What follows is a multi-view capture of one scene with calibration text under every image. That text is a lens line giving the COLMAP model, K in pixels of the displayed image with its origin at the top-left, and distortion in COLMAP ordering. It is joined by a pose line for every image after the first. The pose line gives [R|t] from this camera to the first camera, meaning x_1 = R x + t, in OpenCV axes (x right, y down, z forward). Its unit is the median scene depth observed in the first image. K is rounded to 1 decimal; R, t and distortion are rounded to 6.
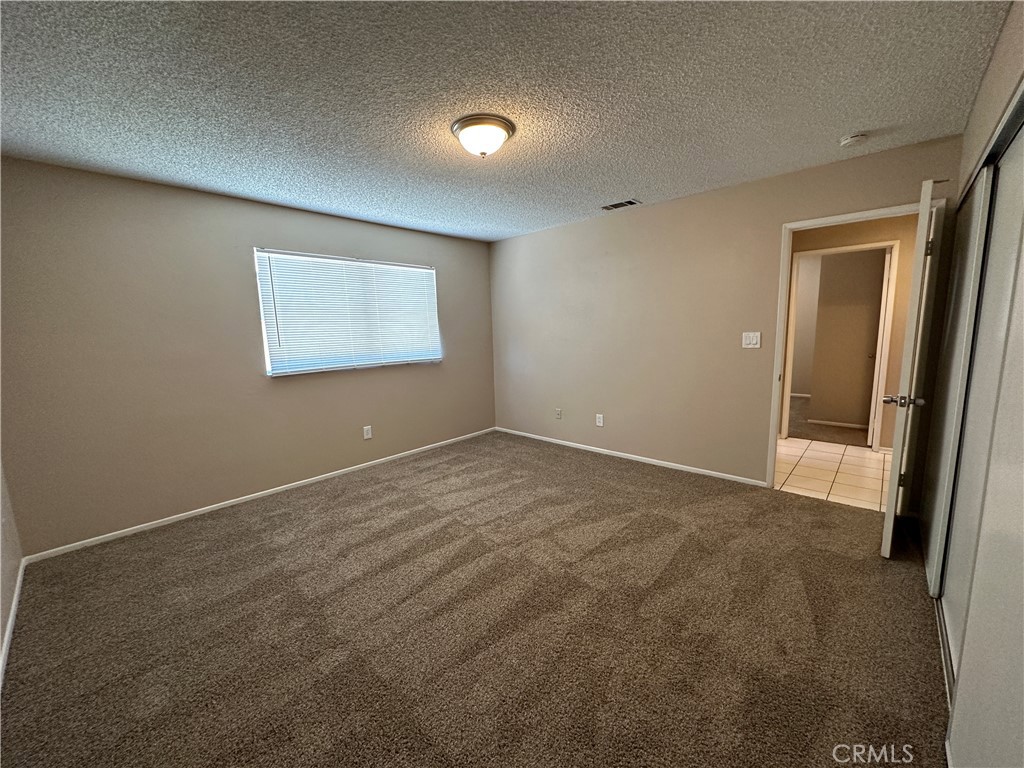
lens RADIAL K [[409.9, 0, 510.7], [0, 409.9, 385.2], [0, 0, 1]] dist [-0.001590, 0.000675]
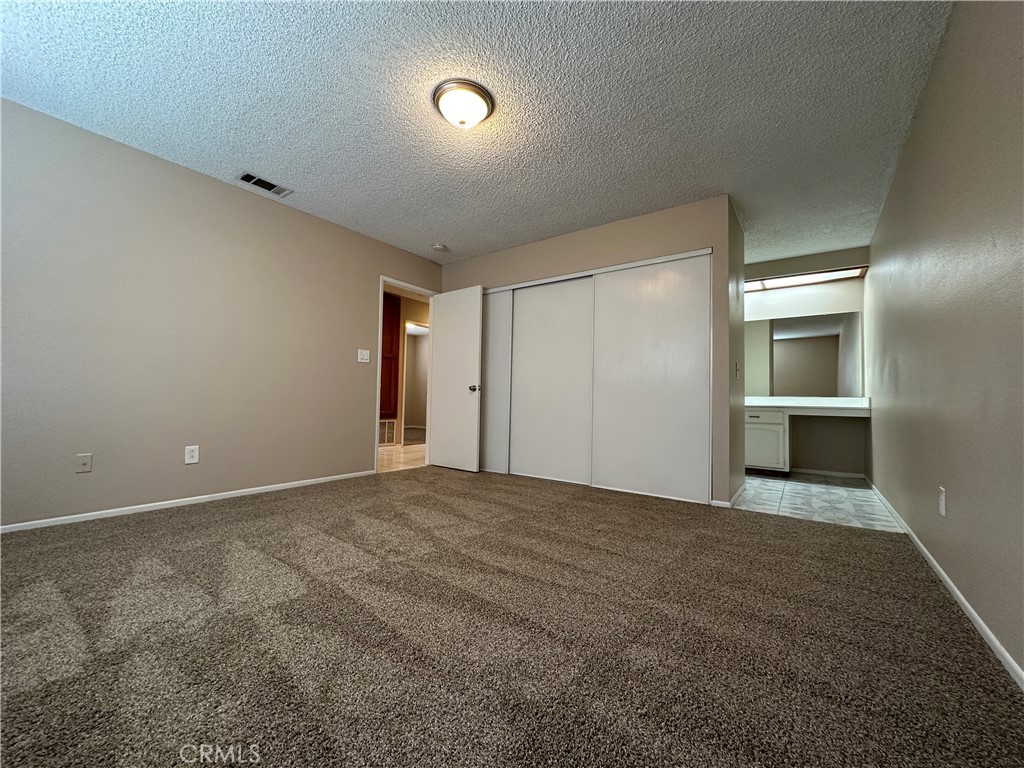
lens RADIAL K [[409.9, 0, 513.1], [0, 409.9, 385.4], [0, 0, 1]] dist [-0.001590, 0.000675]
pose [[-0.129375, 0.060388, 0.989755, -0.699423], [0.125717, 0.991088, -0.044036, 0.090545], [-0.983594, 0.118732, -0.135814, 0.728319]]
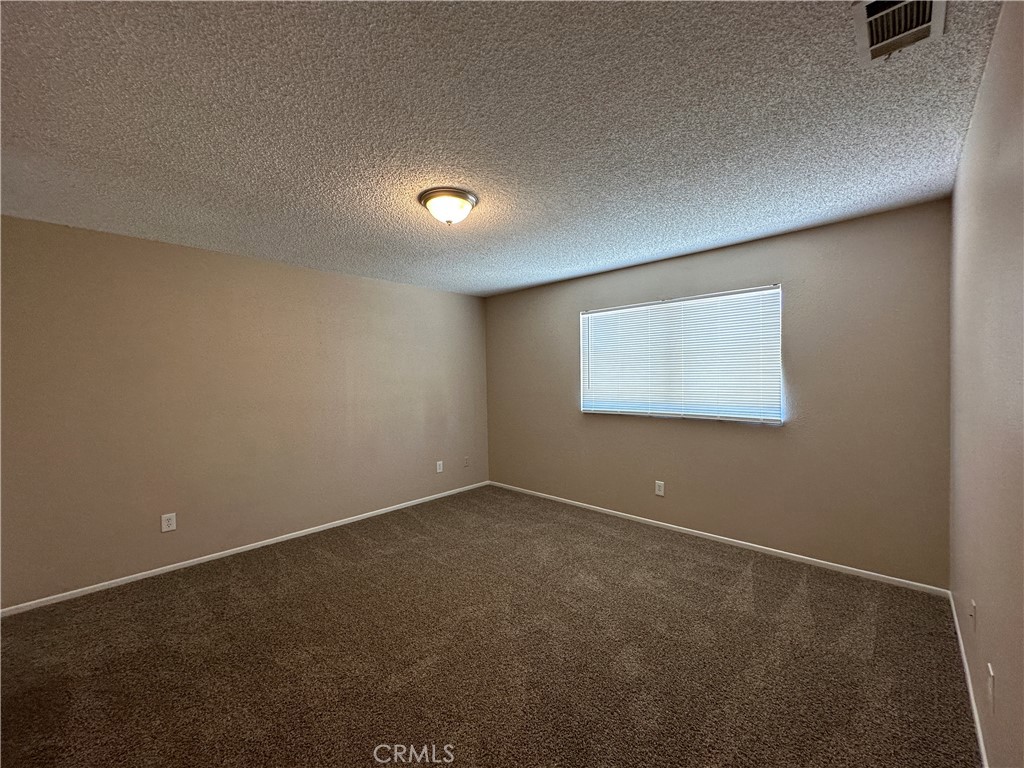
lens RADIAL K [[409.9, 0, 509.2], [0, 409.9, 384.6], [0, 0, 1]] dist [-0.001590, 0.000675]
pose [[-0.021506, 0.044224, -0.998790, 0.683693], [-0.127022, 0.990804, 0.046606, -0.138237], [0.991667, 0.127871, -0.015691, 0.816851]]
